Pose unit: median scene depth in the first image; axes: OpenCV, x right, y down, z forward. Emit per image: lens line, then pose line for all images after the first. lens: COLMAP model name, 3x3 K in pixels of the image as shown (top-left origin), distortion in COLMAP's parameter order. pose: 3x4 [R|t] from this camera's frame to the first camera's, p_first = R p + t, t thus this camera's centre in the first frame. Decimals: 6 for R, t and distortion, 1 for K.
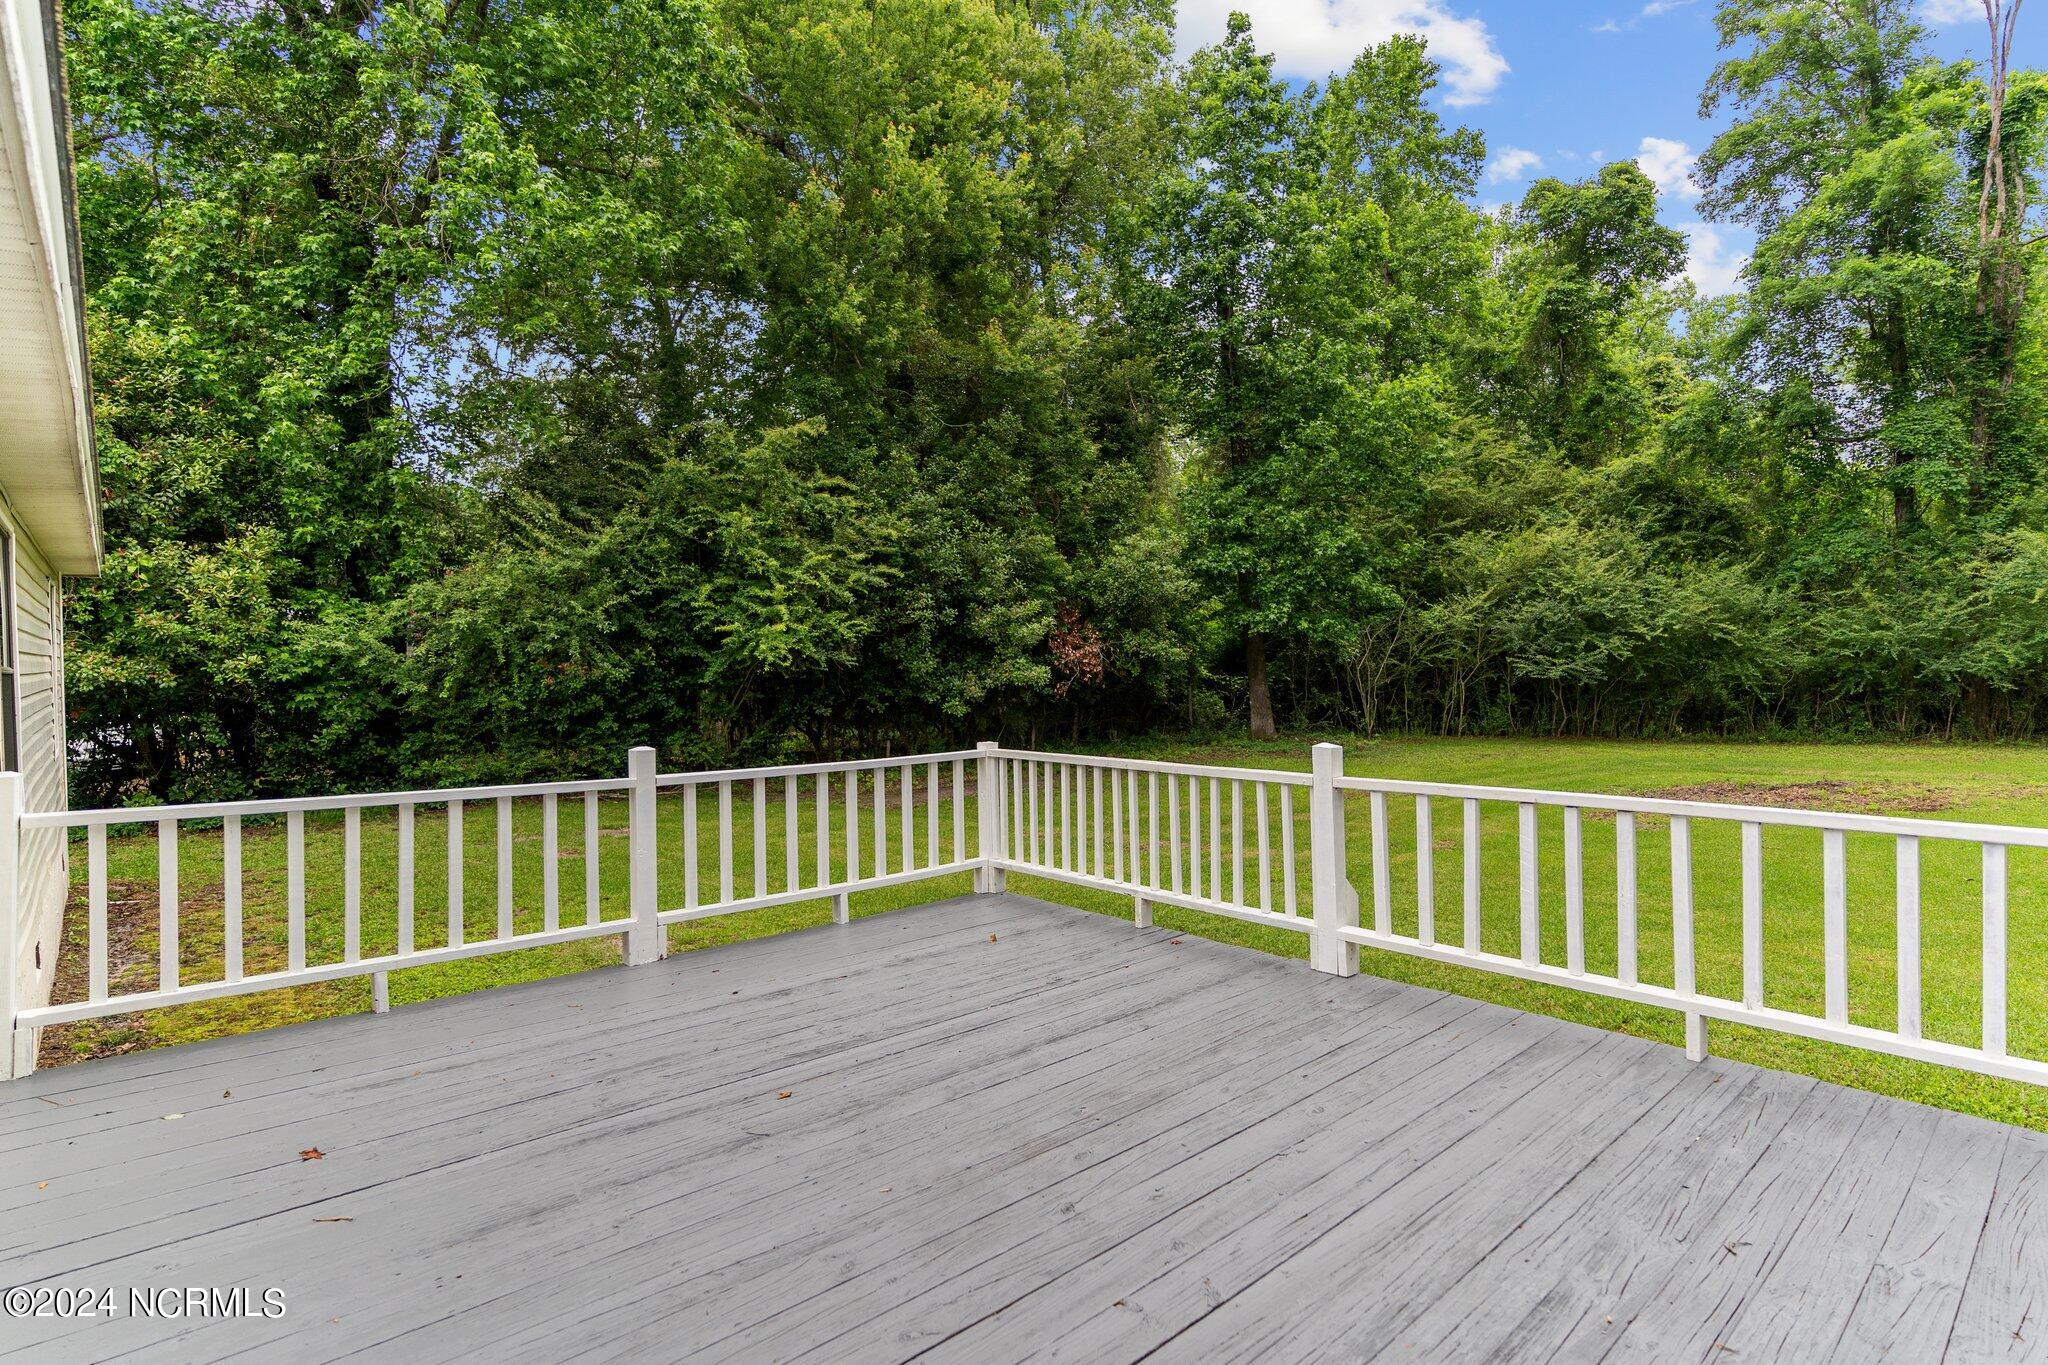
lens RADIAL K [[1004.6, 0, 1027.7], [0, 1004.6, 740.6], [0, 0, 1]] dist [0.001305, 0.000024]
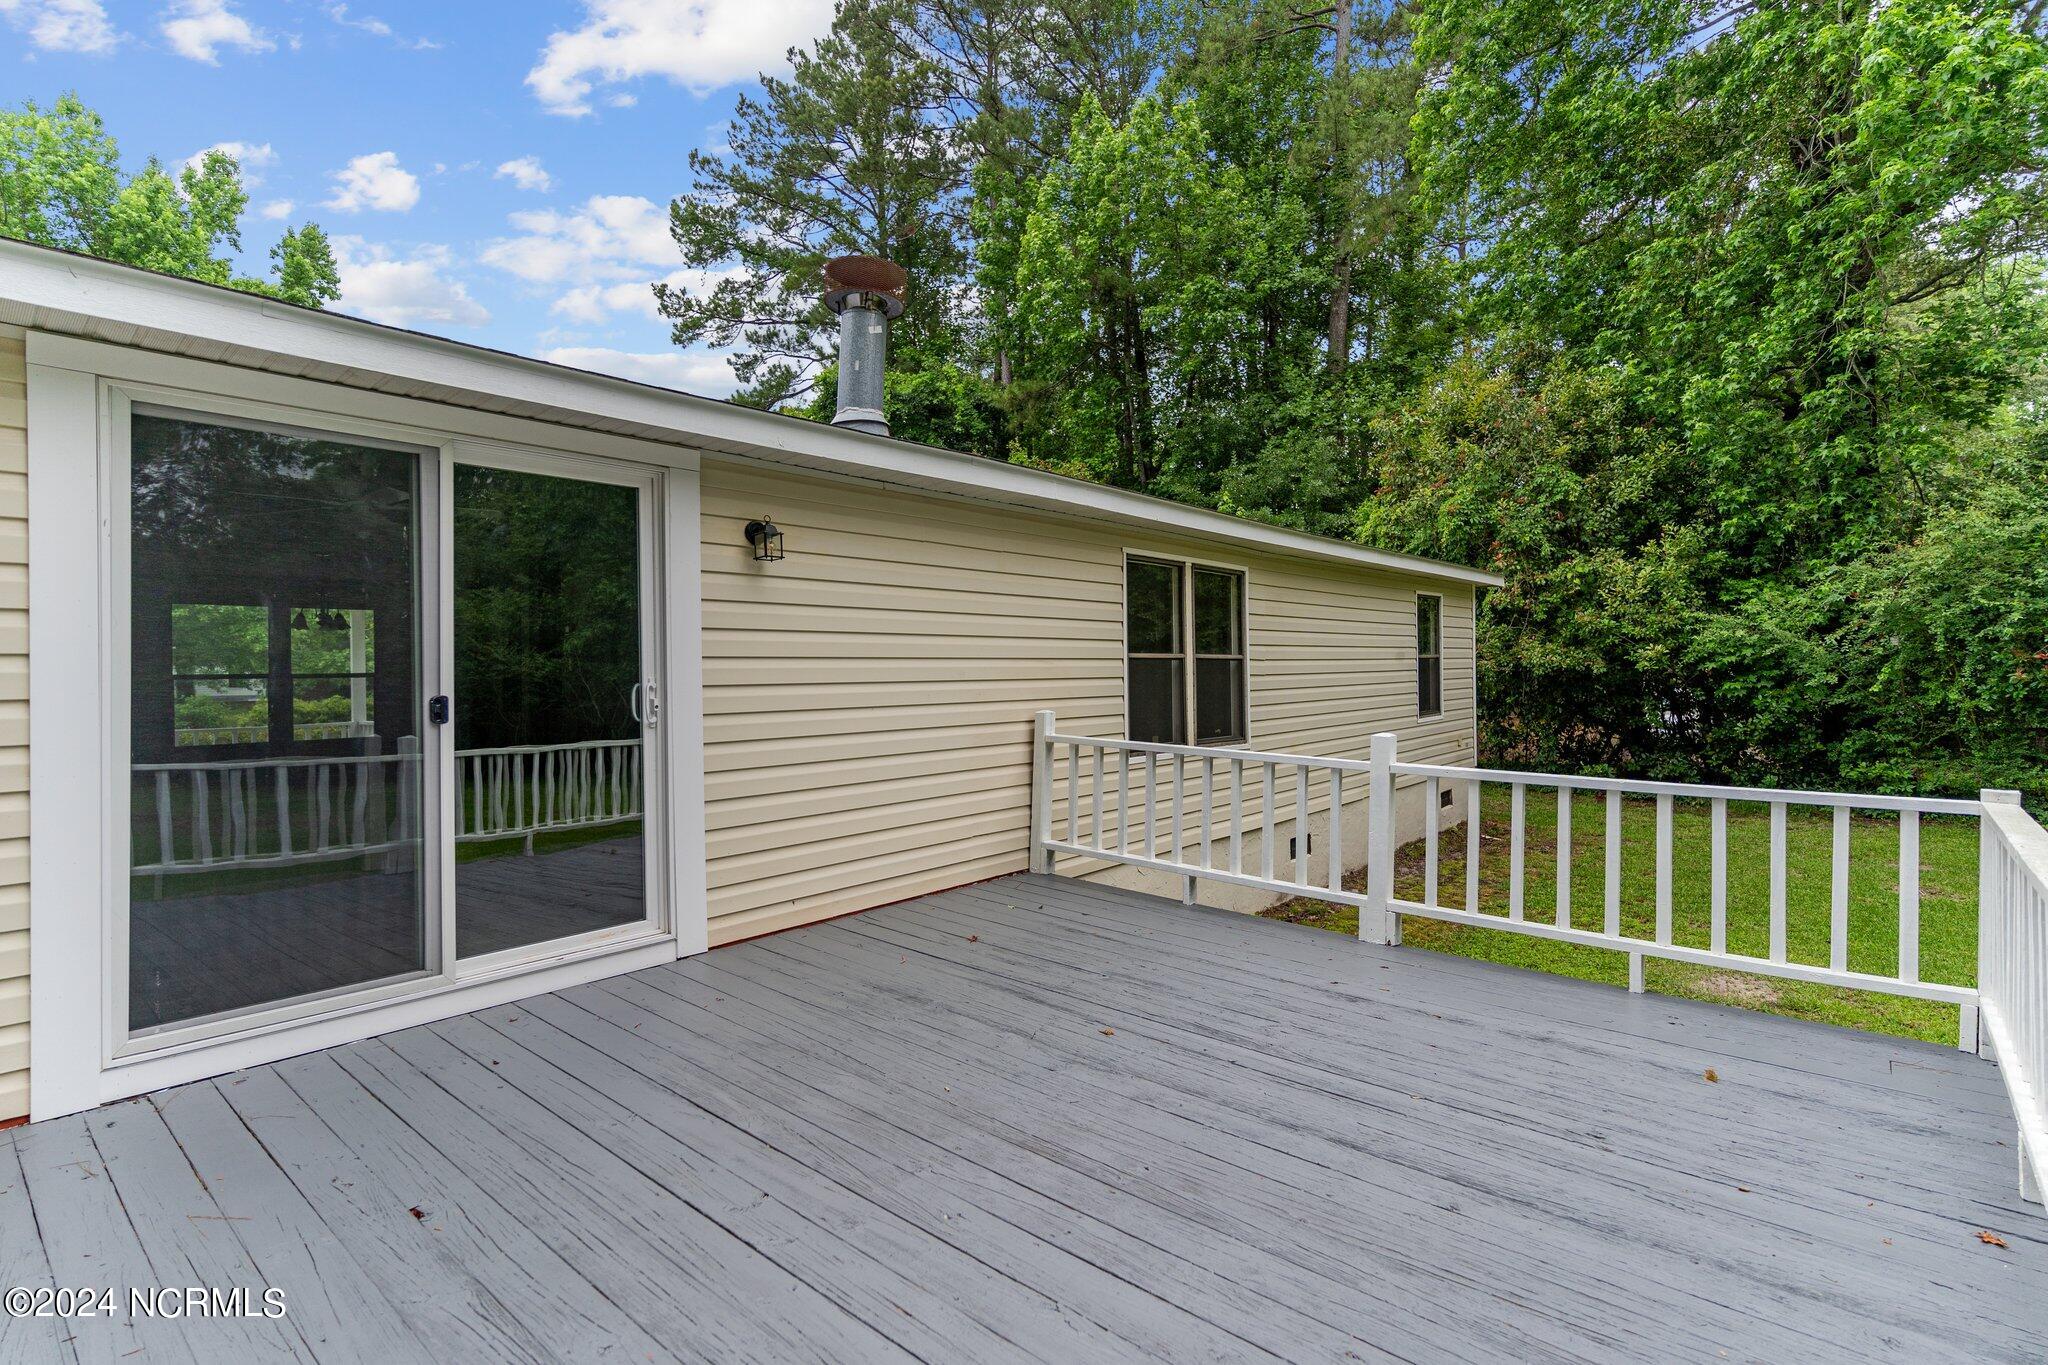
lens RADIAL K [[987.5, 0, 1018.9], [0, 987.5, 687.5], [0, 0, 1]] dist [-0.000735, 0.000025]
pose [[0.128494, 0.032450, -0.991179, 0.622167], [-0.074517, 0.996955, 0.022979, -0.036970], [0.988907, 0.070907, 0.130521, 0.549939]]
